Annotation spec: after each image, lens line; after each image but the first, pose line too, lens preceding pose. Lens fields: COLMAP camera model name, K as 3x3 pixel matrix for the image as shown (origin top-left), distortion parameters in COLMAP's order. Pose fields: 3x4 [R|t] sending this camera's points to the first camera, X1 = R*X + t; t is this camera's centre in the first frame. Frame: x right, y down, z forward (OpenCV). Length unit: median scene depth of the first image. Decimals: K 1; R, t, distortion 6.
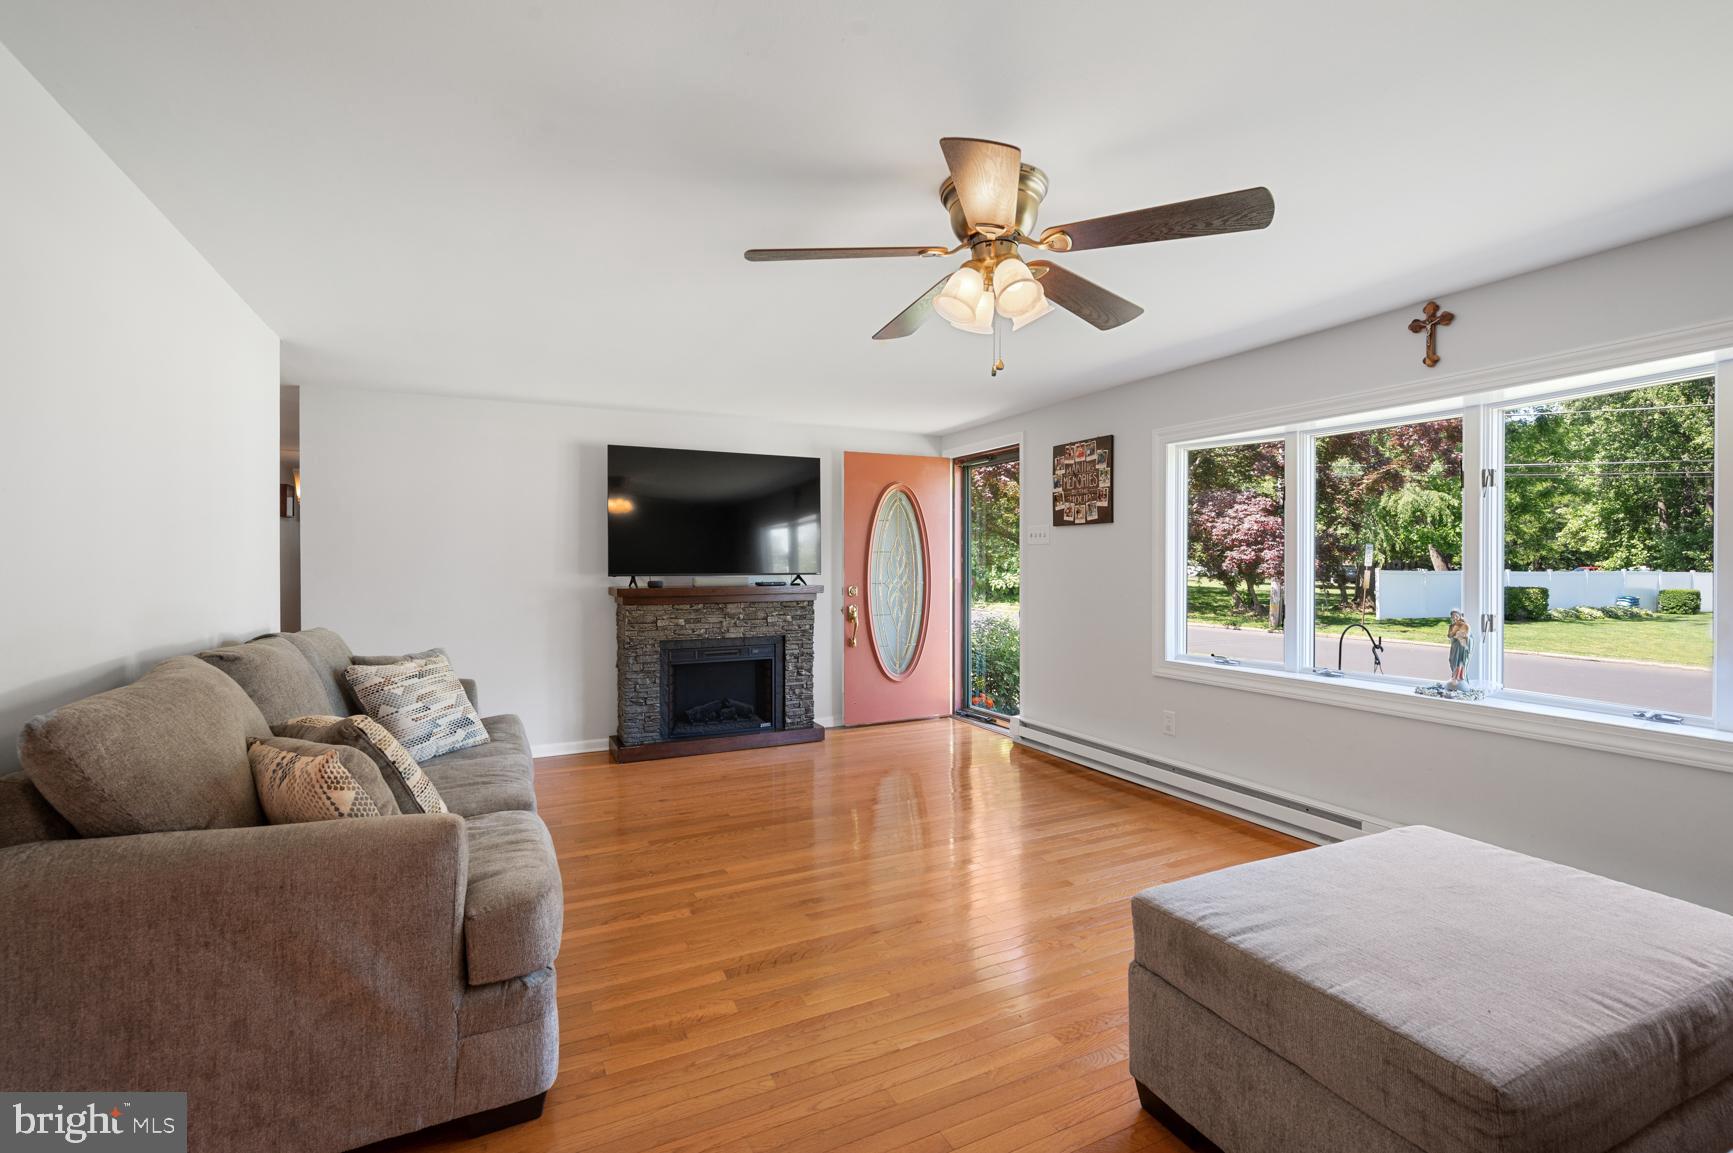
lens RADIAL K [[778.7, 0, 866.8], [0, 778.7, 568.8], [0, 0, 1]] dist [0.000183, 0.000001]
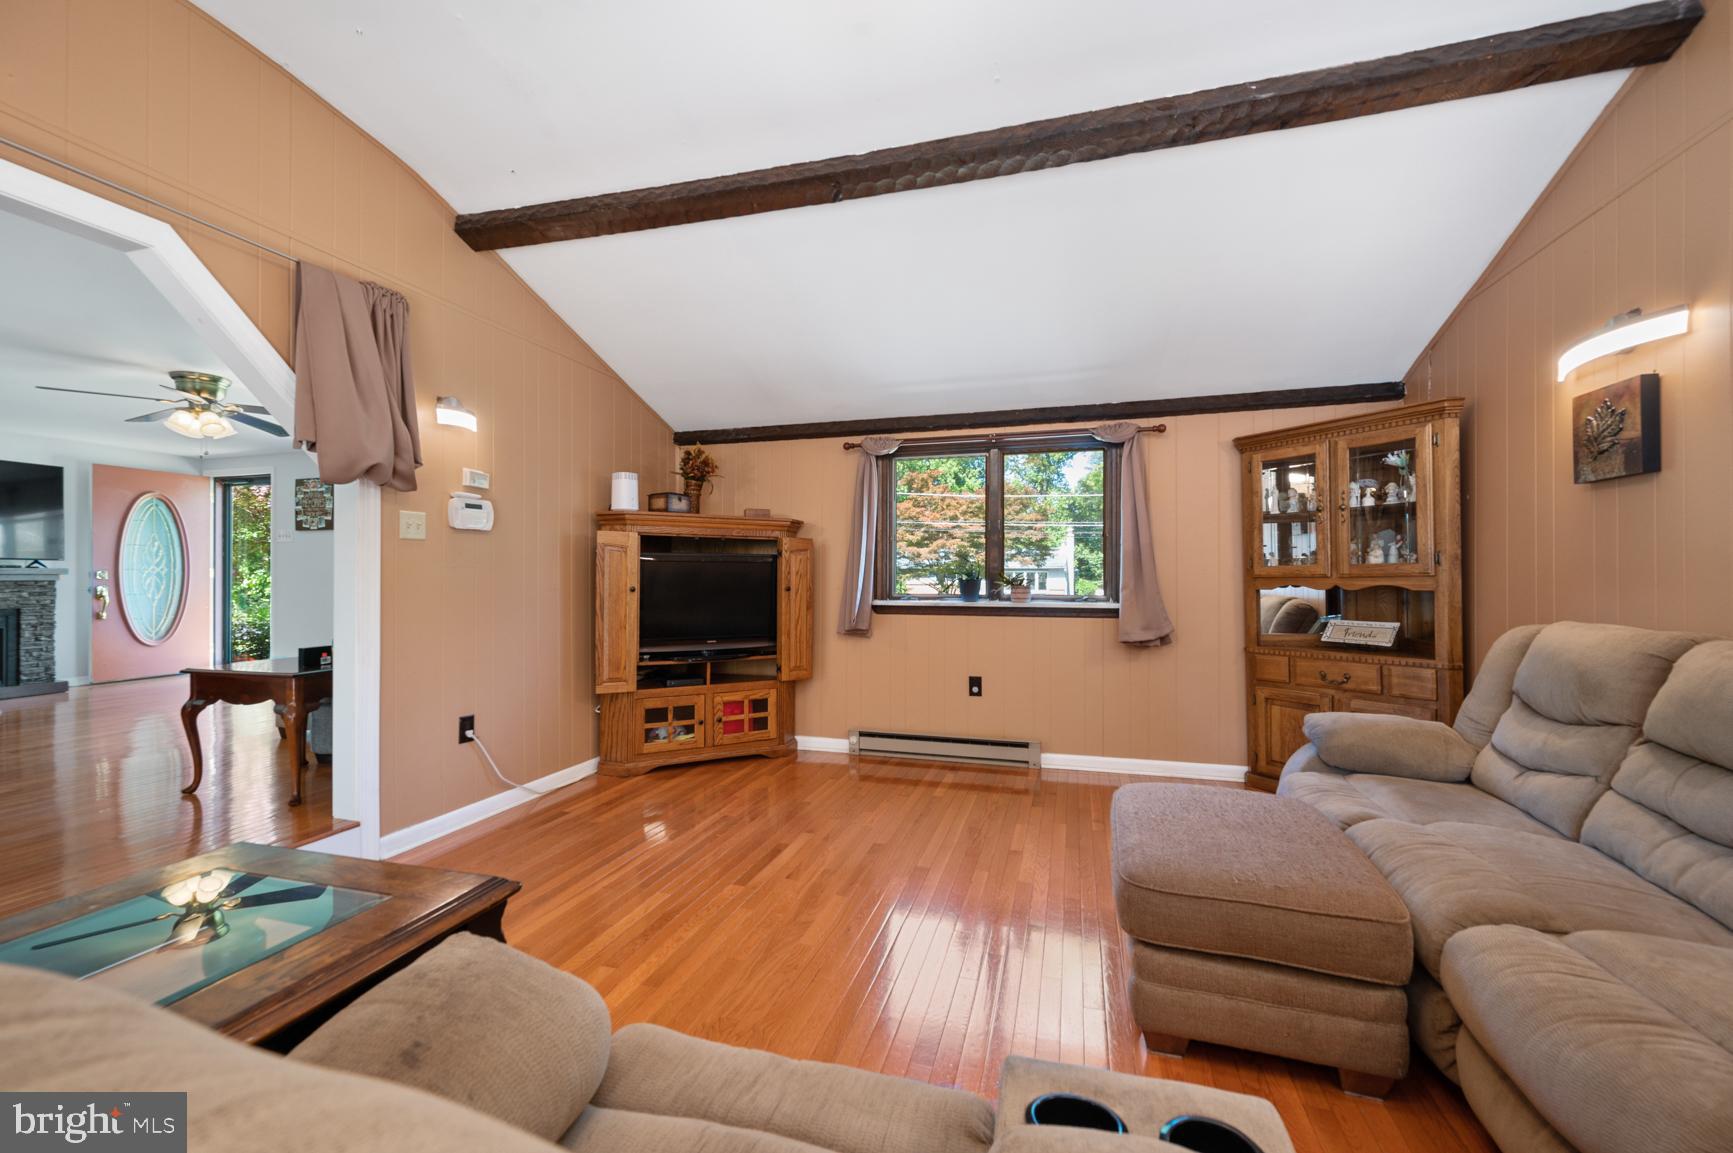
lens RADIAL K [[685.3, 0, 861.4], [0, 685.3, 577.0], [0, 0, 1]] dist [-0.002016, -0.000151]
pose [[0.675062, 0.004044, 0.737750, -0.003949], [0.007339, 0.999899, -0.012196, 0.057032], [-0.737725, 0.013647, 0.674964, -0.684461]]
